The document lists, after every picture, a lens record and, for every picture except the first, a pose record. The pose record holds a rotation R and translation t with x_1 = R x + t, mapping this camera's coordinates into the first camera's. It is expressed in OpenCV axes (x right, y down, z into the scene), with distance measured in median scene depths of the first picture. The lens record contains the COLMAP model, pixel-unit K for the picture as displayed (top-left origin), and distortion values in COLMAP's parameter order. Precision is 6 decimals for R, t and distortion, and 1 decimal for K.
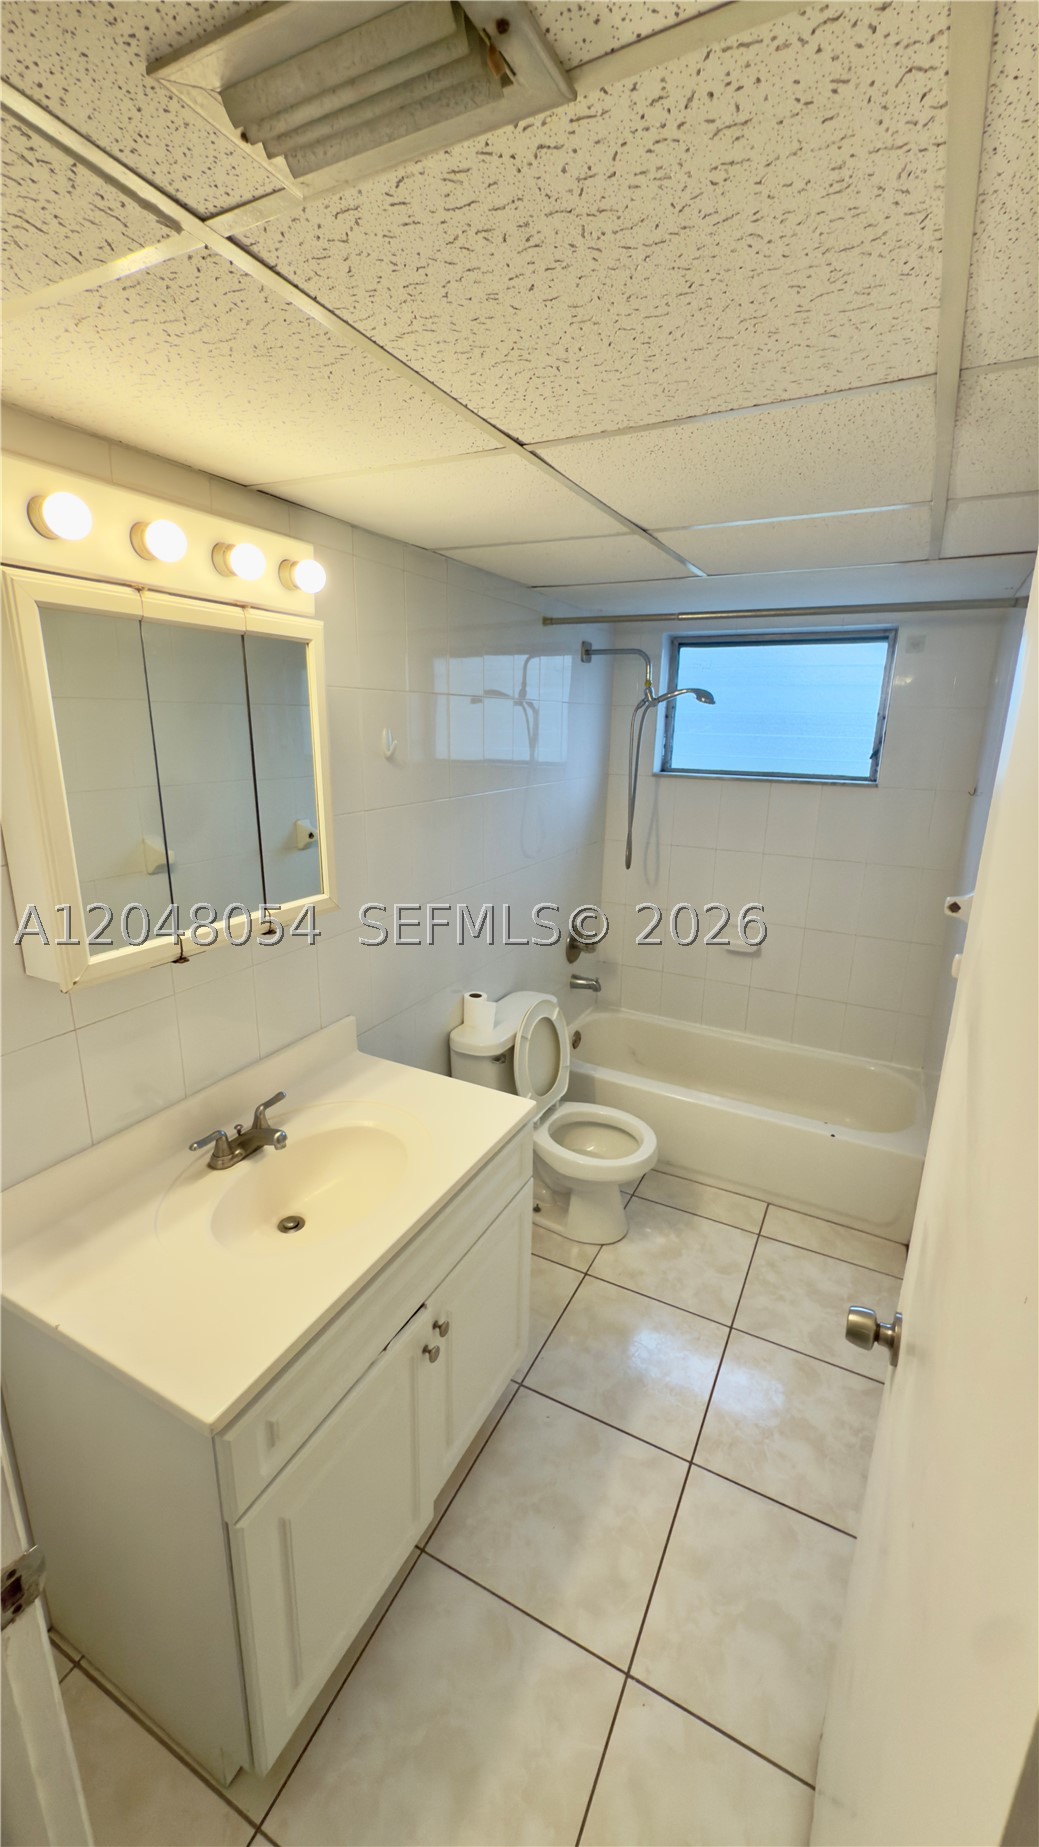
lens RADIAL K [[736.7, 0, 524.8], [0, 736.7, 924.4], [0, 0, 1]] dist [-0.003629, 0.000180]
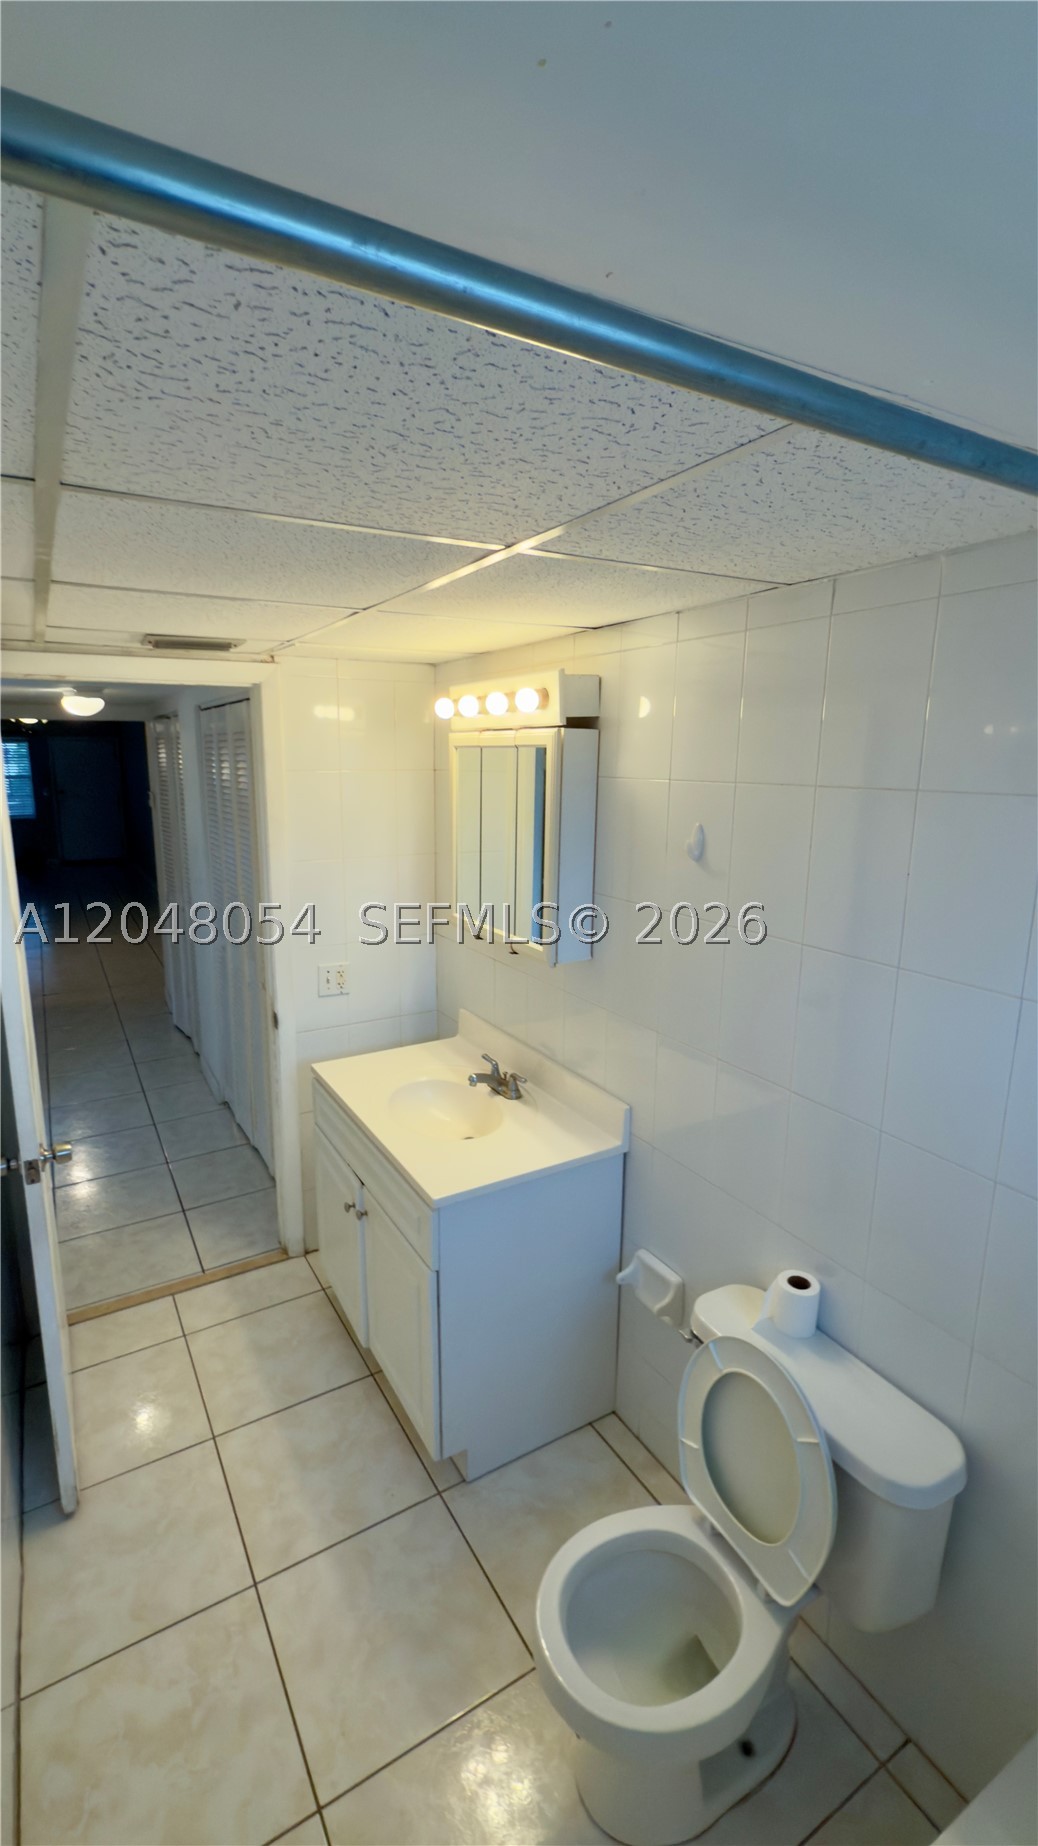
lens RADIAL K [[812.0, 0, 516.3], [0, 812.0, 925.3], [0, 0, 1]] dist [-0.001772, -0.000142]
pose [[-0.527878, 0.157250, -0.834636, 0.888638], [-0.237946, 0.915975, 0.323067, -0.516093], [0.815308, 0.369138, -0.446105, 1.611588]]
